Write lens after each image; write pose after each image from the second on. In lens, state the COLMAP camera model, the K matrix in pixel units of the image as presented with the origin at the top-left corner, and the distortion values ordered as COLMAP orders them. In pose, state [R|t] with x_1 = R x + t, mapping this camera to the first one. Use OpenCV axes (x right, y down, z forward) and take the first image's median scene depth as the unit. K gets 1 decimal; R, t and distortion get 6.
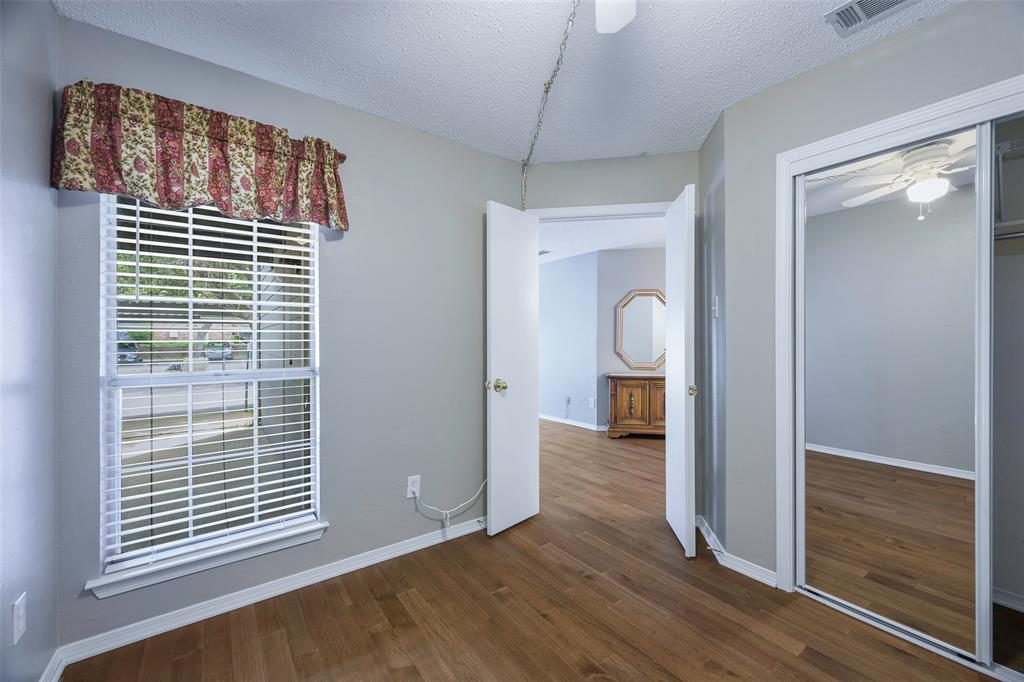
lens RADIAL K [[400.9, 0, 512.0], [0, 400.9, 341.0], [0, 0, 1]] dist [0.000393, 0.000069]
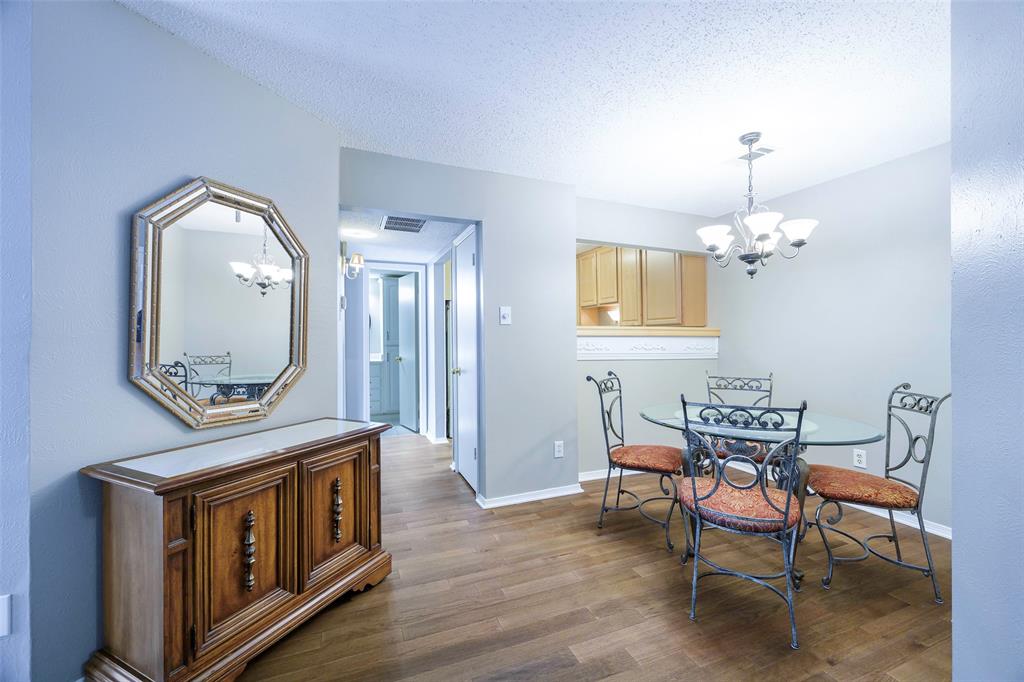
lens RADIAL K [[400.9, 0, 512.0], [0, 400.9, 341.0], [0, 0, 1]] dist [0.000393, 0.000069]
pose [[0.253178, -0.006223, 0.967400, 0.064987], [0.004729, 0.999975, 0.005195, 0.000773], [-0.967408, 0.003260, 0.253201, 0.735923]]
